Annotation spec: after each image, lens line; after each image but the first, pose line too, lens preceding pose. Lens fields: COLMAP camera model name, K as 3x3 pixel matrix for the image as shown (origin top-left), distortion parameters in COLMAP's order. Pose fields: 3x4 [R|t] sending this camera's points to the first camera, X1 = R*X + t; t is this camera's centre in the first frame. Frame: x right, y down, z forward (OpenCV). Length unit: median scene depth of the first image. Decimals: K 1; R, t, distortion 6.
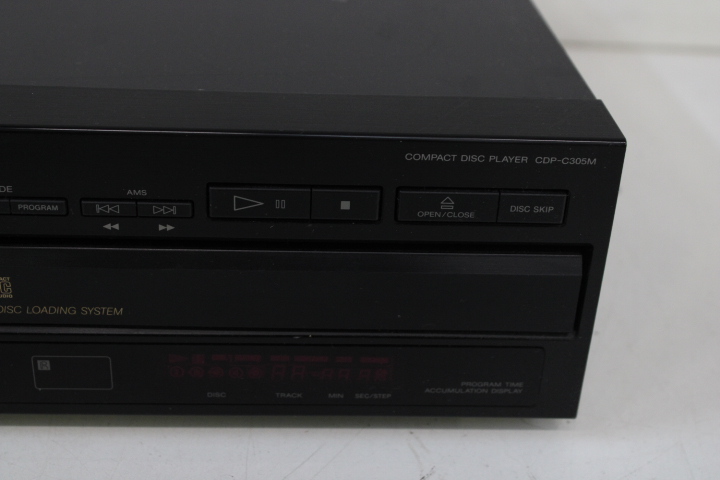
lens RADIAL K [[1181.3, 0, 336.5], [0, 1181.3, 206.3], [0, 0, 1]] dist [-0.049761, 0.000000]
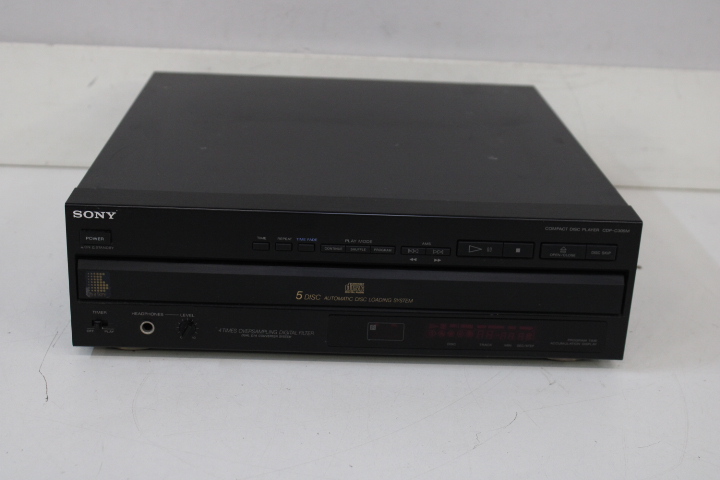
lens RADIAL K [[1045.8, 0, 353.7], [0, 1045.8, 213.3], [0, 0, 1]] dist [-0.019798, 0.000000]
pose [[0.999293, 0.003177, -0.037463, -0.219808], [-0.007648, 0.992767, -0.119814, 0.161917], [0.036811, 0.120016, 0.992089, -0.950048]]
